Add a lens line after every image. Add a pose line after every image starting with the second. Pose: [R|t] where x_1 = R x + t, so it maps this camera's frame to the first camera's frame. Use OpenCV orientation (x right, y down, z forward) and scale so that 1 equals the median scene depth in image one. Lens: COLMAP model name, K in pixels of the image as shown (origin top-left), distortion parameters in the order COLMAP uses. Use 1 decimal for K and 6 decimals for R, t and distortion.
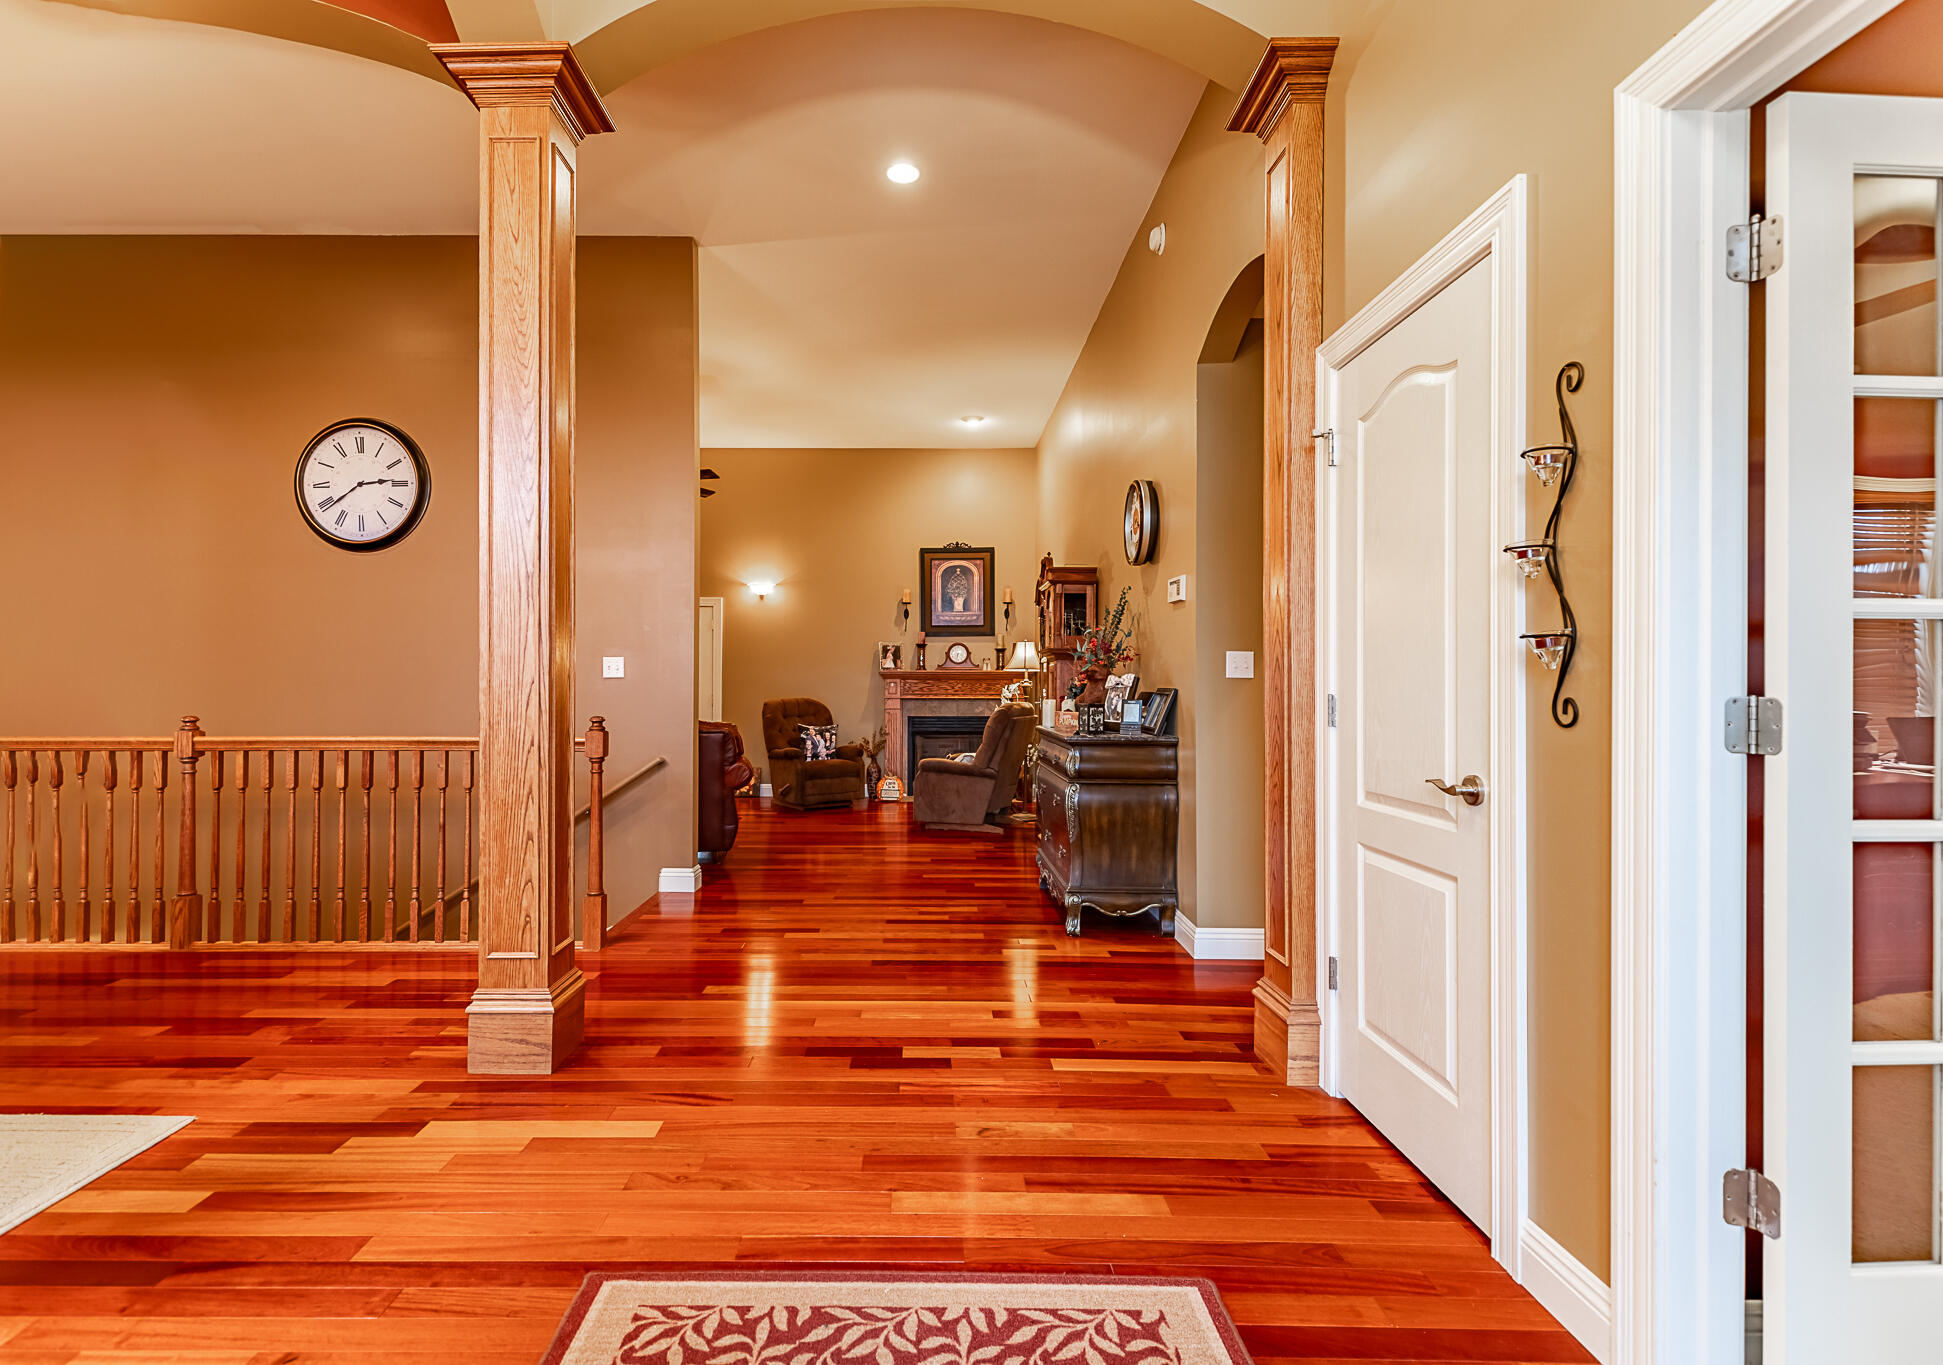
lens RADIAL K [[937.9, 0, 896.8], [0, 937.9, 691.0], [0, 0, 1]] dist [0.003145, 0.000443]
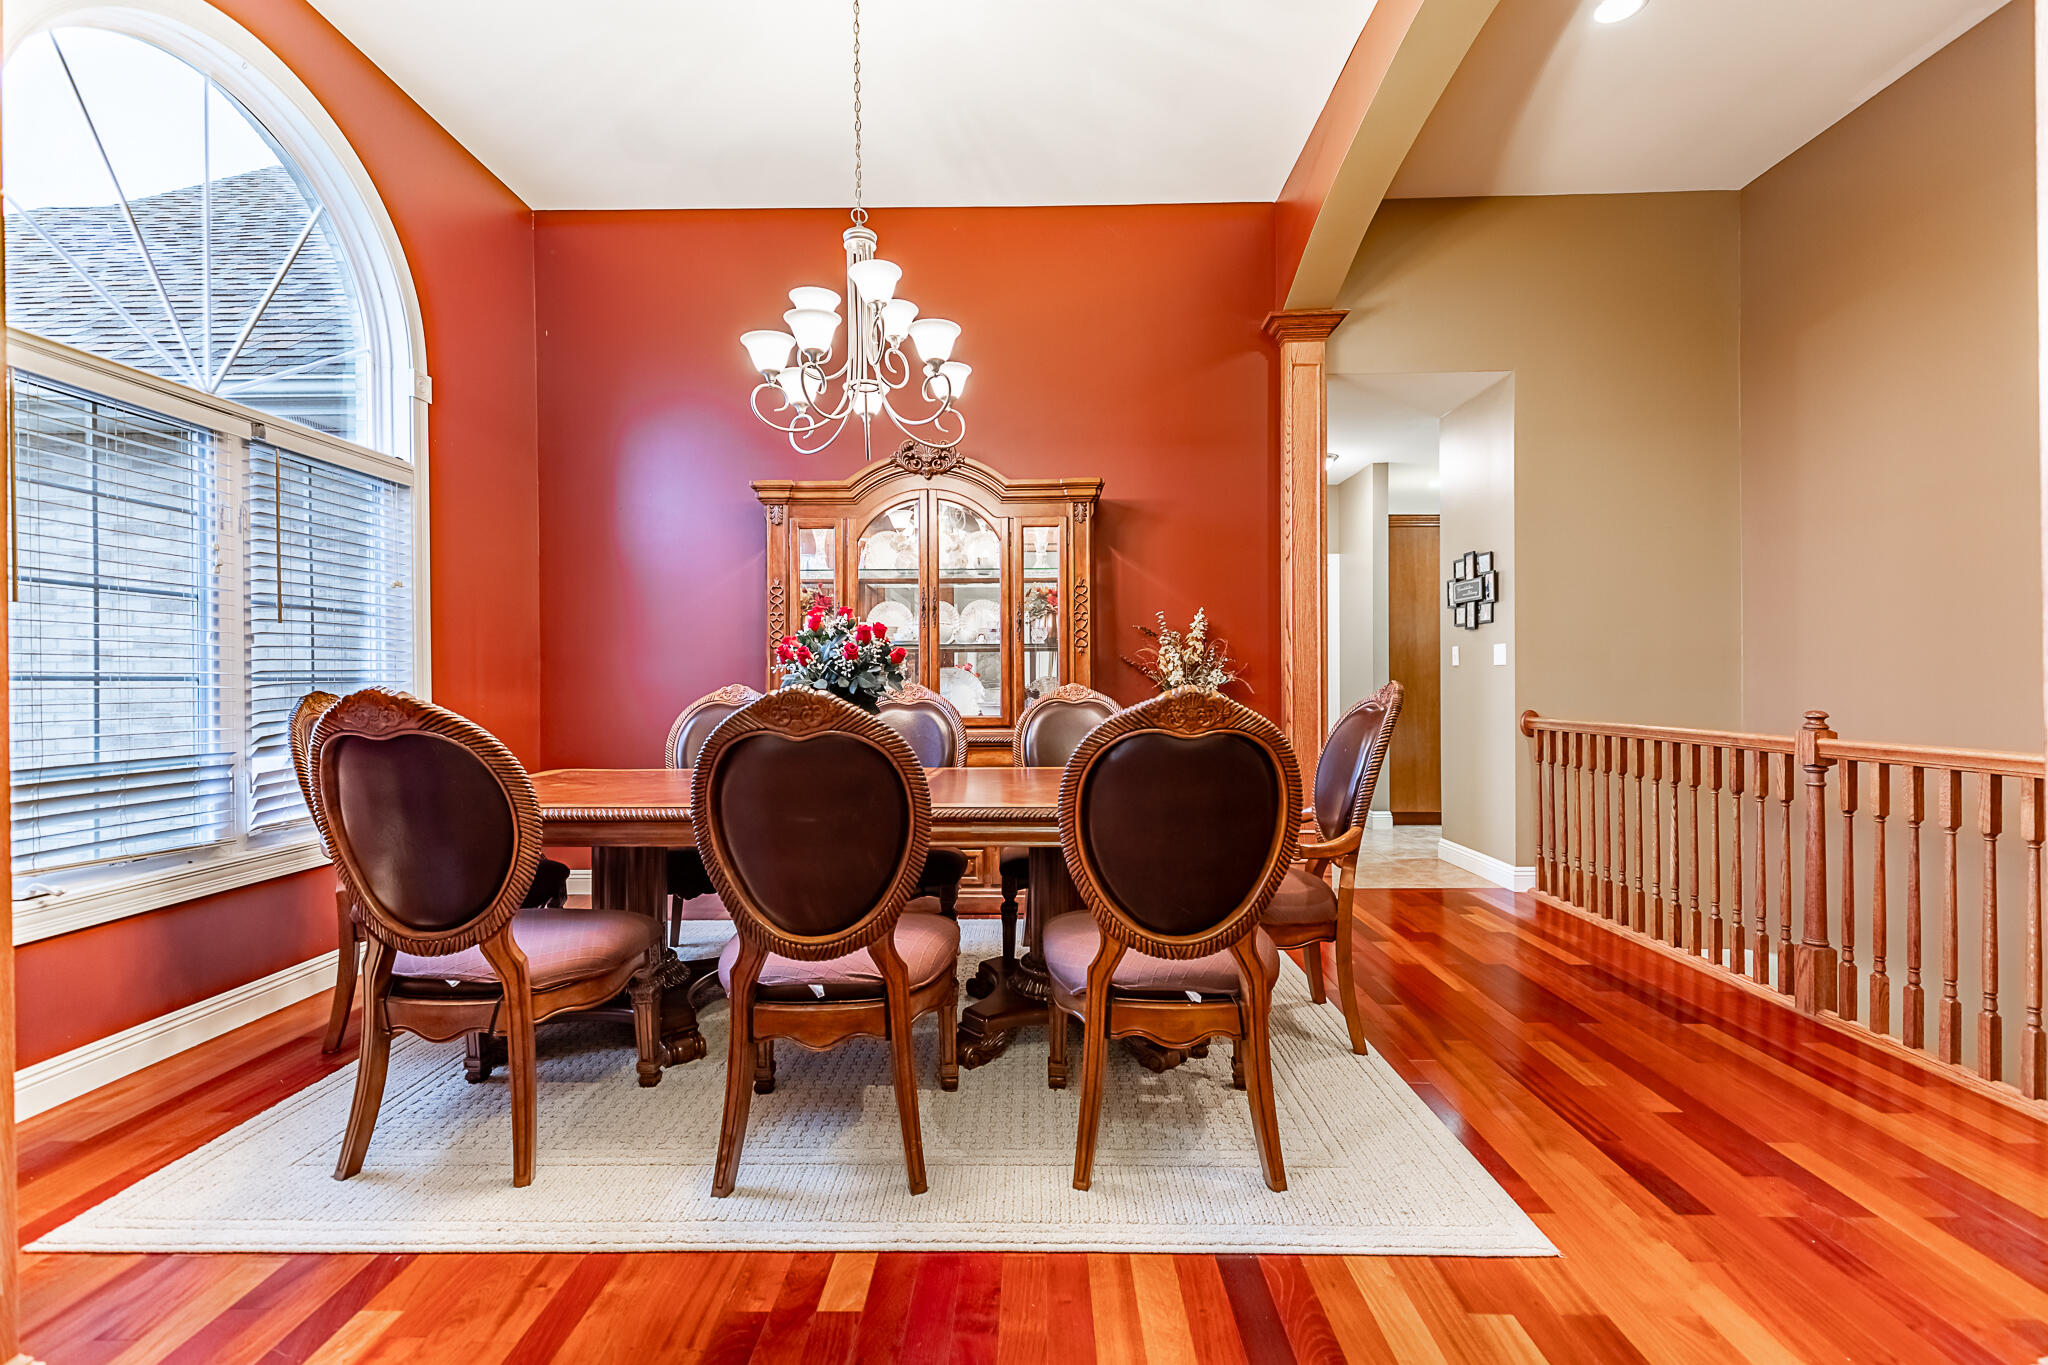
lens RADIAL K [[902.9, 0, 1017.8], [0, 902.9, 678.3], [0, 0, 1]] dist [0.017773, -0.007791]
pose [[0.003592, -0.004133, -0.999985, -0.019129], [0.006367, 0.999971, -0.004110, -0.001677], [0.999973, -0.006352, 0.003618, 0.471977]]
